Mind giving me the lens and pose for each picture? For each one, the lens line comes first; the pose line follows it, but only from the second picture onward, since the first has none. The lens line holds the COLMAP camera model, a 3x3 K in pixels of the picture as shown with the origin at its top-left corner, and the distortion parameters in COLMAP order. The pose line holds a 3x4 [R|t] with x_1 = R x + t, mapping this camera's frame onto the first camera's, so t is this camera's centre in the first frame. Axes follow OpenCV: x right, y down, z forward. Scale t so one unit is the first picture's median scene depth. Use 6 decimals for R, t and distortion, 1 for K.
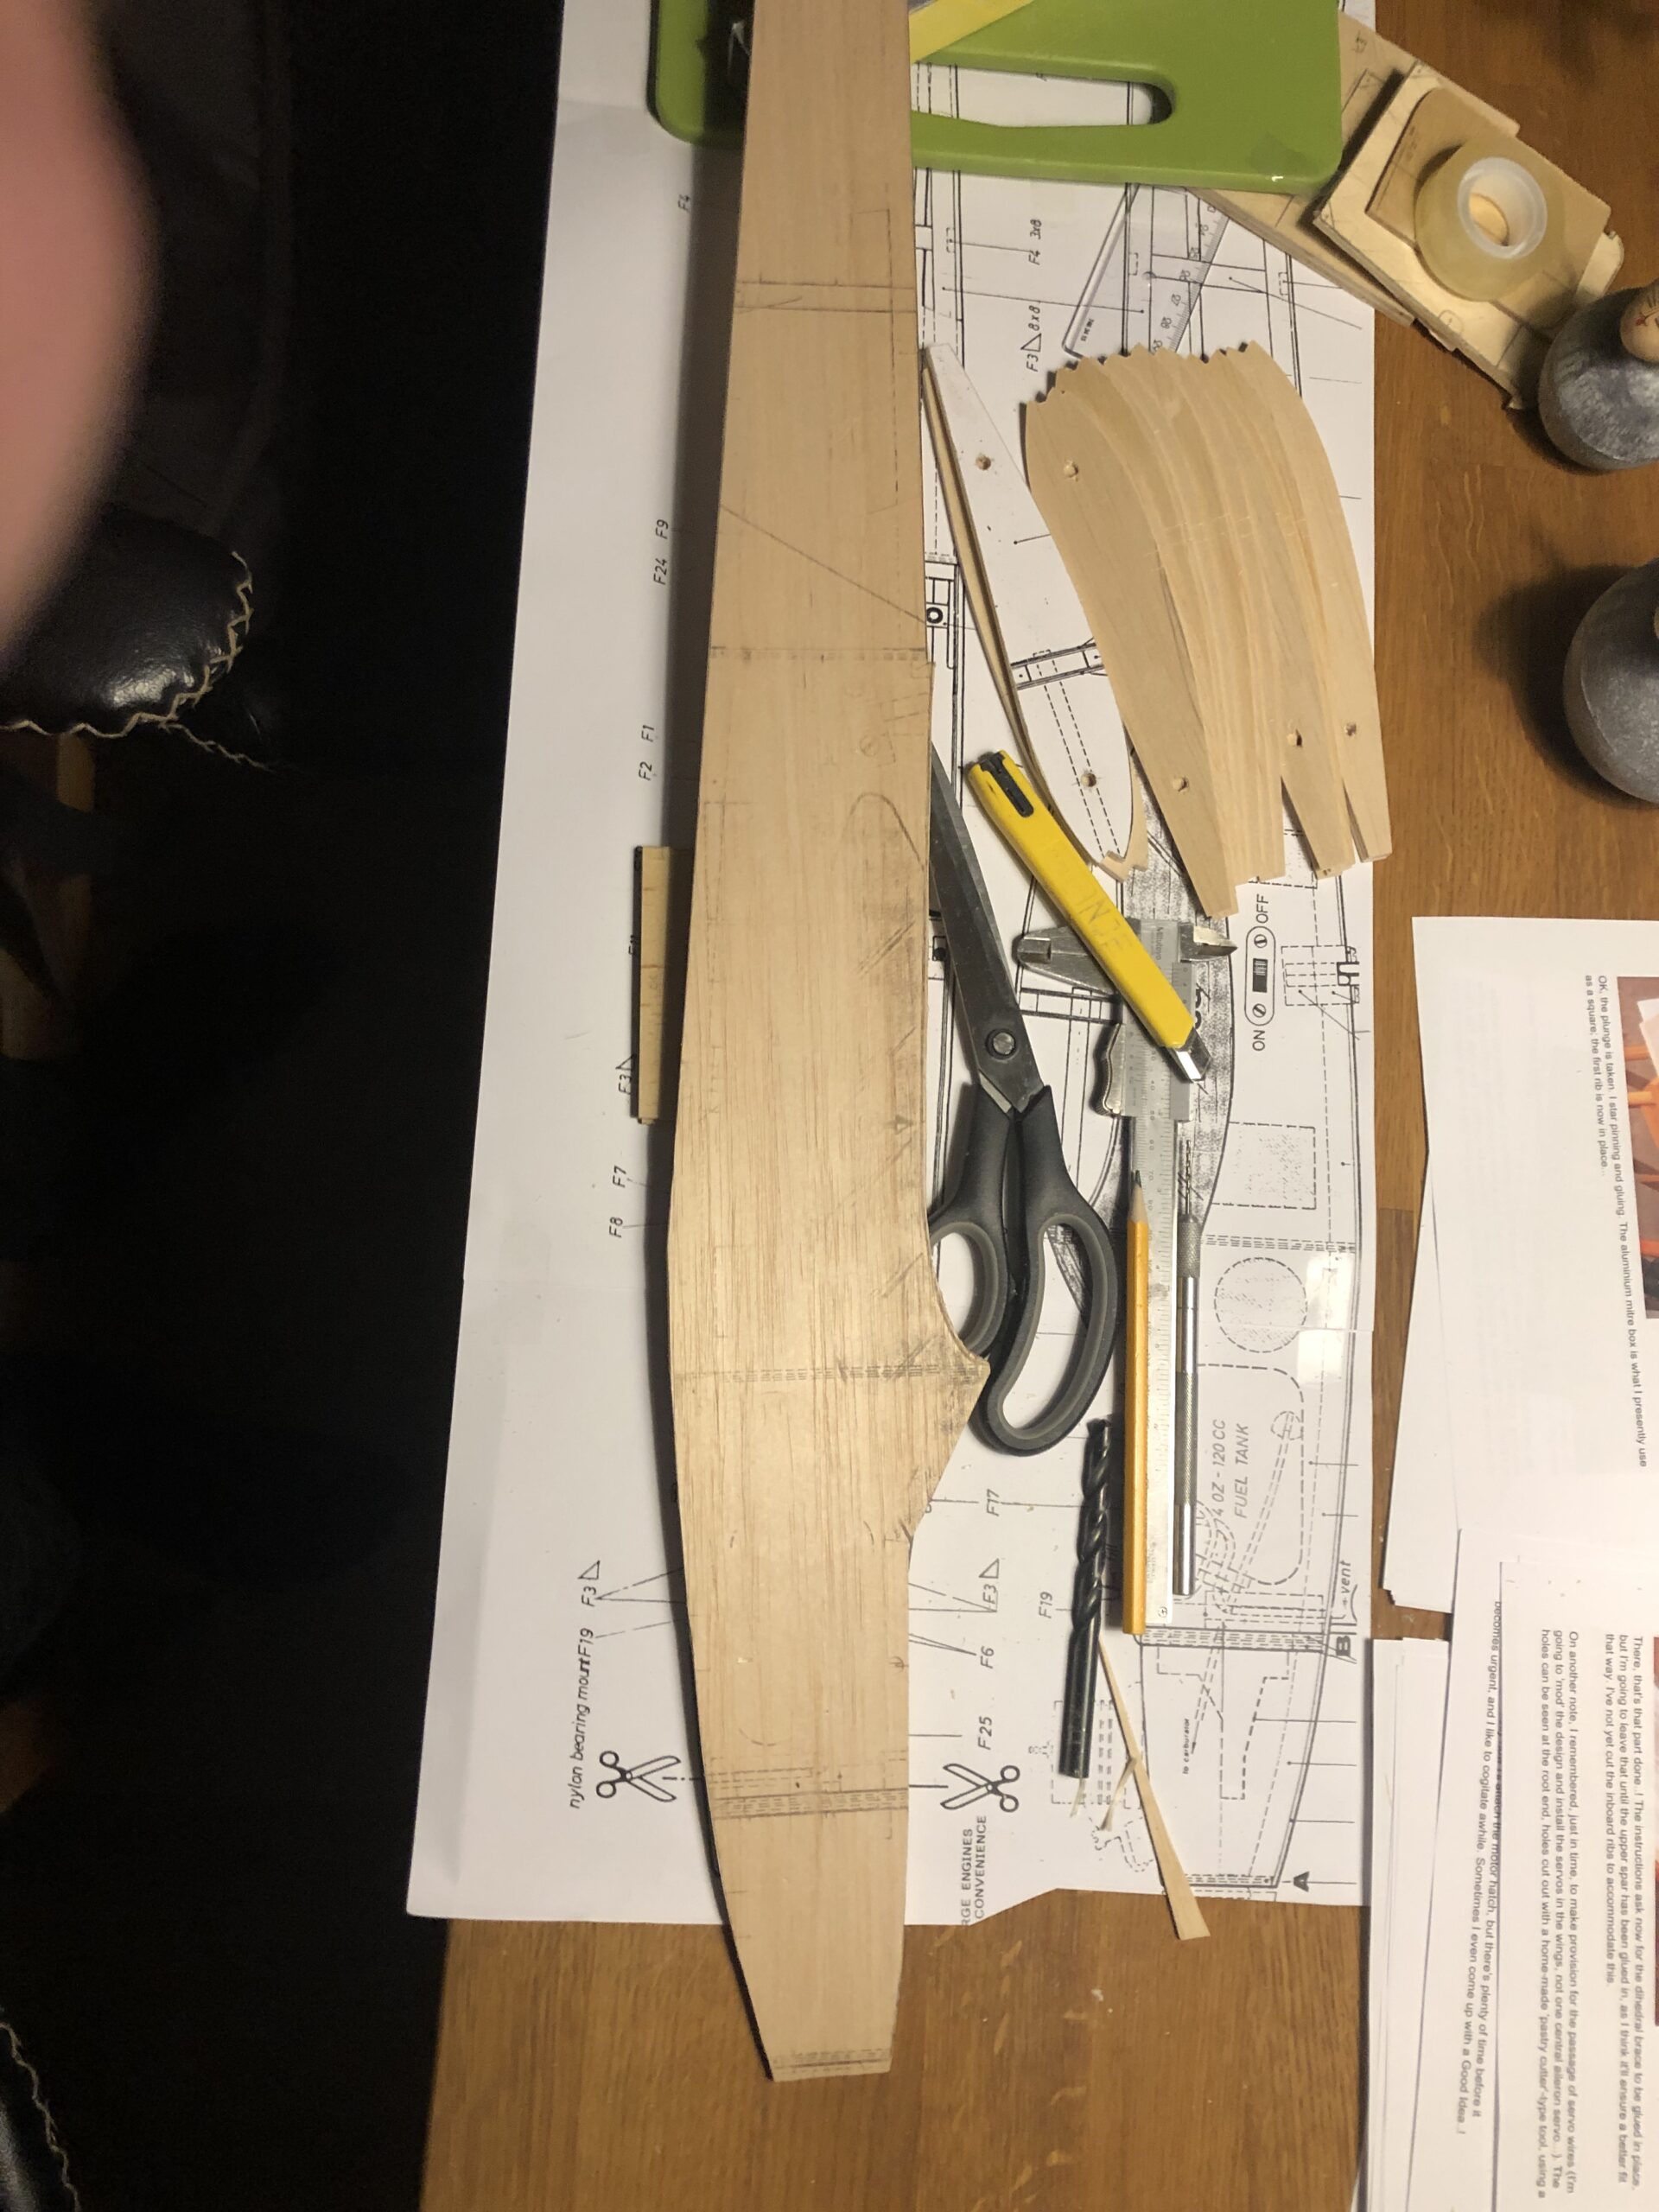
lens RADIAL K [[1992.6, 0, 808.1], [0, 1992.6, 1110.8], [0, 0, 1]] dist [0.005539, 0.010735]
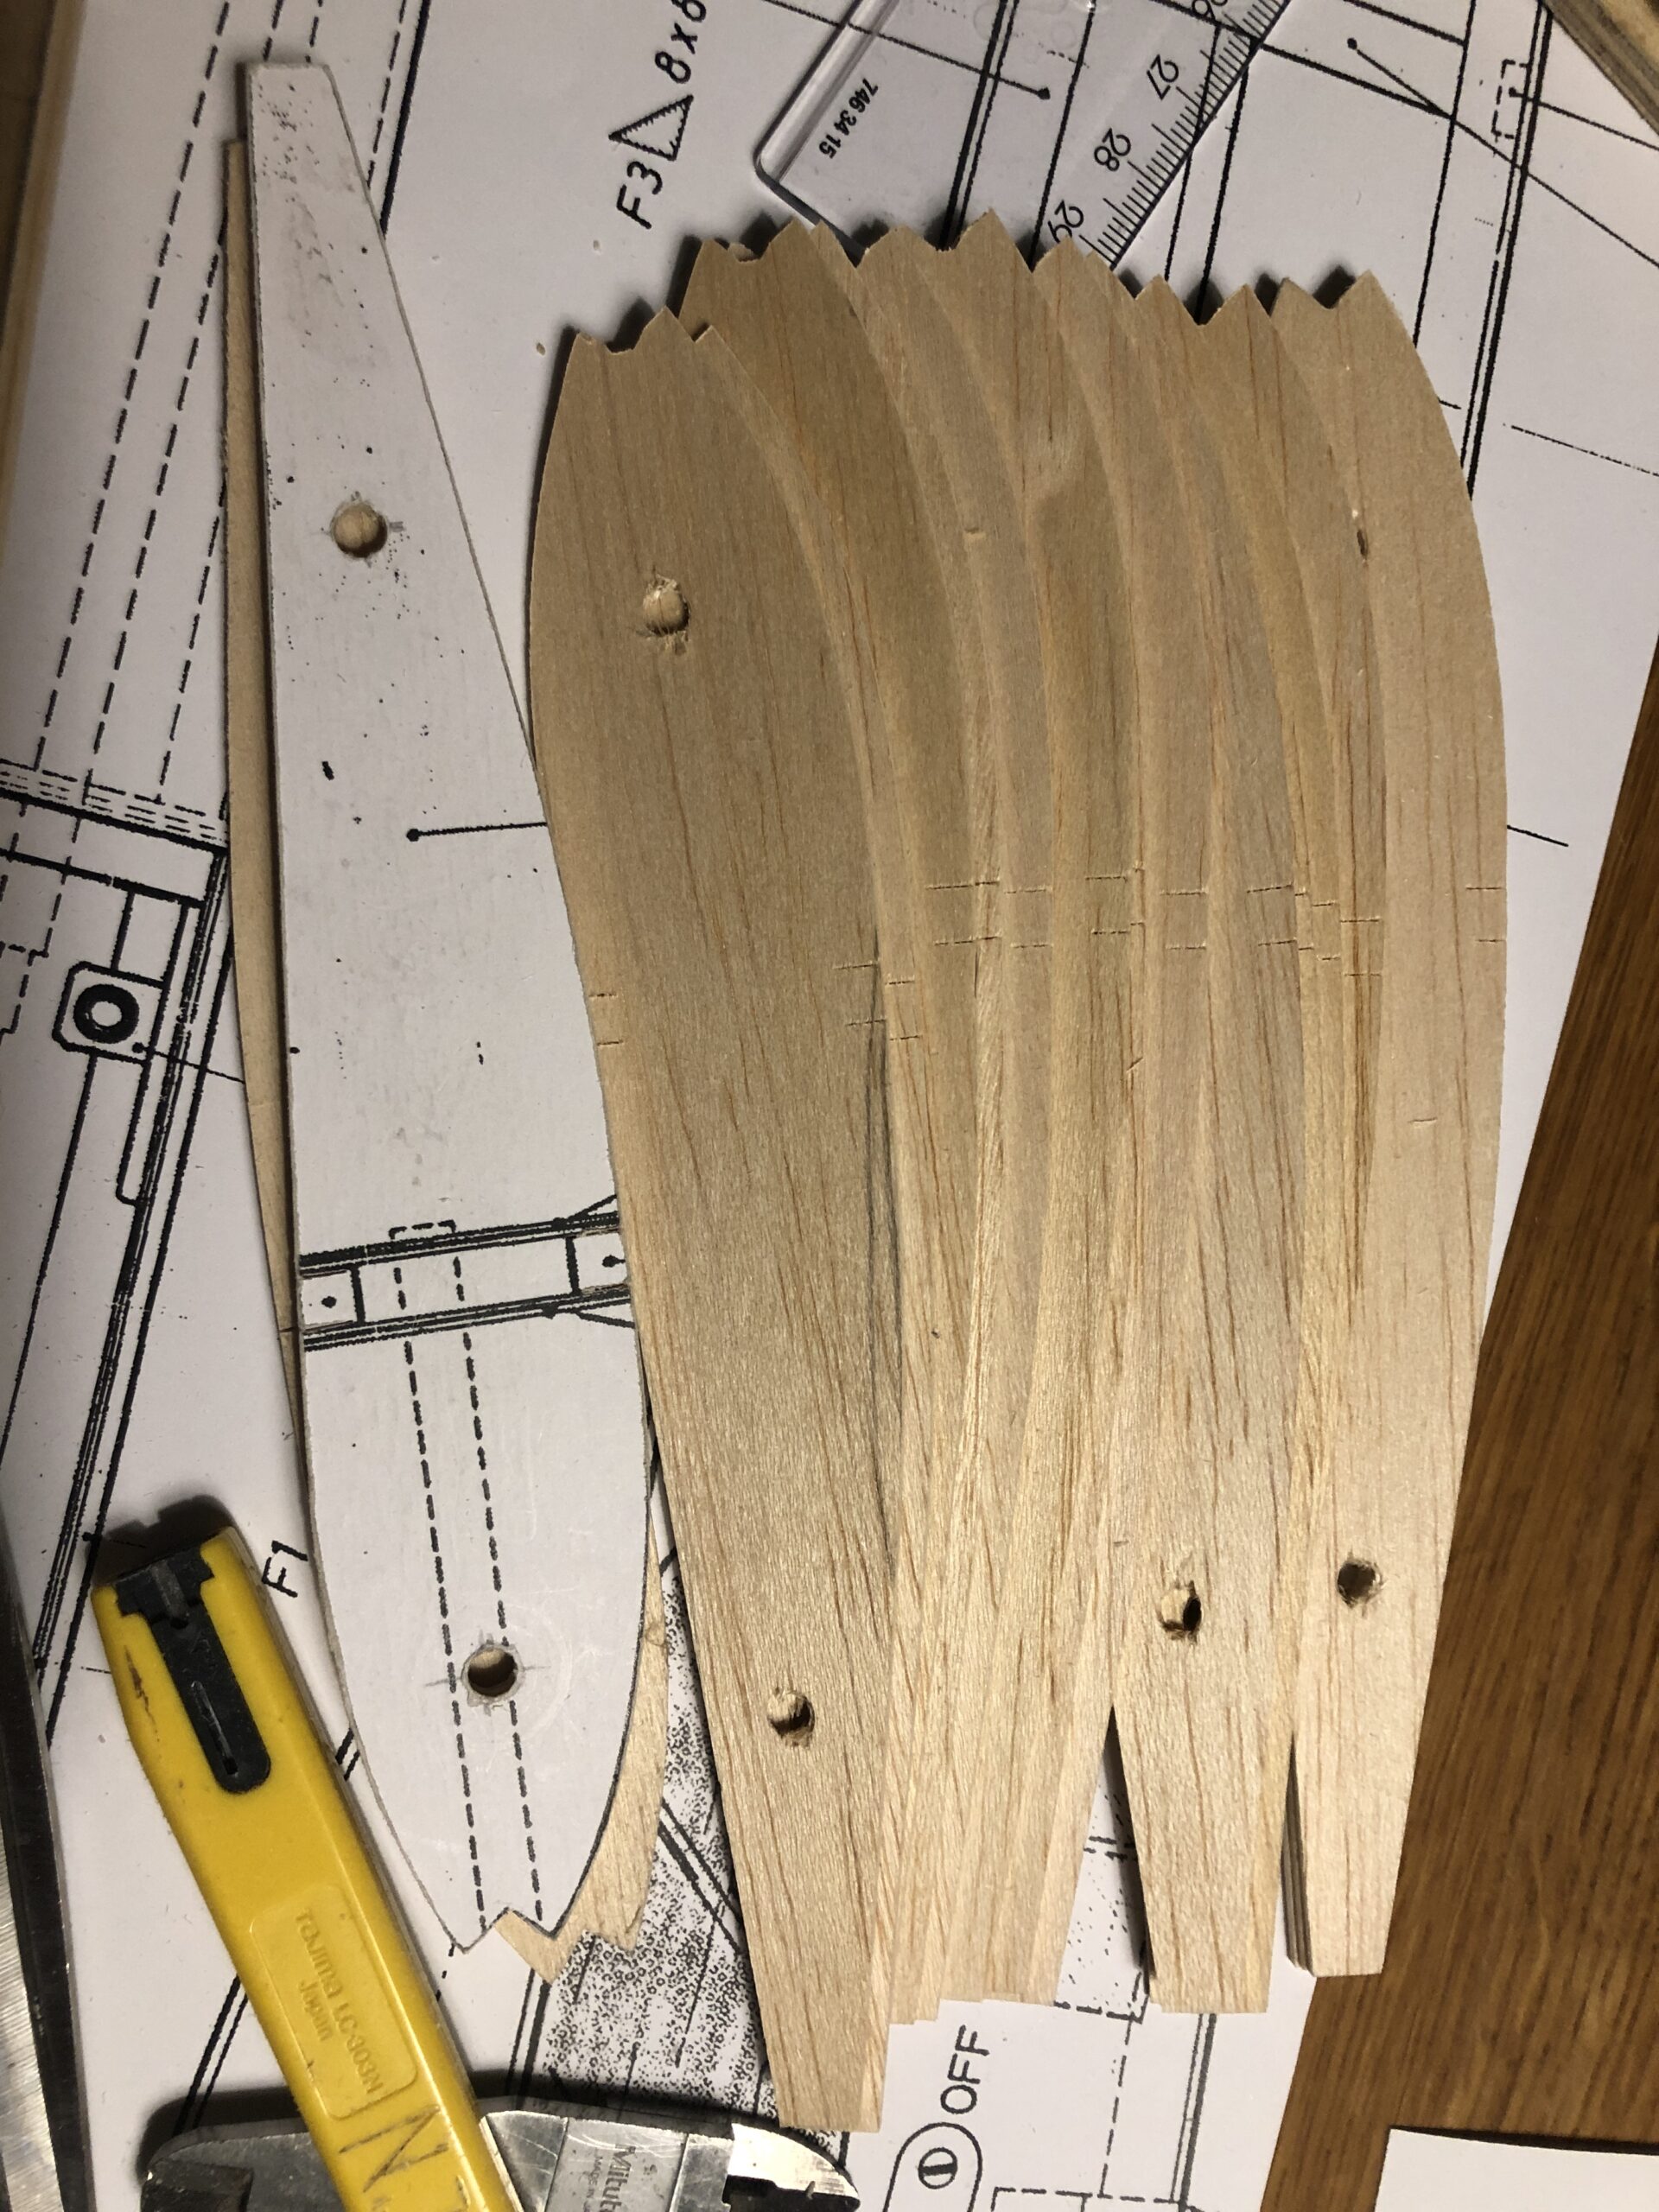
lens RADIAL K [[1992.6, 0, 848.7], [0, 1992.6, 1113.3], [0, 0, 1]] dist [0.005539, 0.010735]
pose [[0.977934, 0.198897, 0.063907, 0.155979], [-0.206929, 0.964263, 0.165459, -0.307123], [-0.028714, -0.175032, 0.984144, 0.701495]]
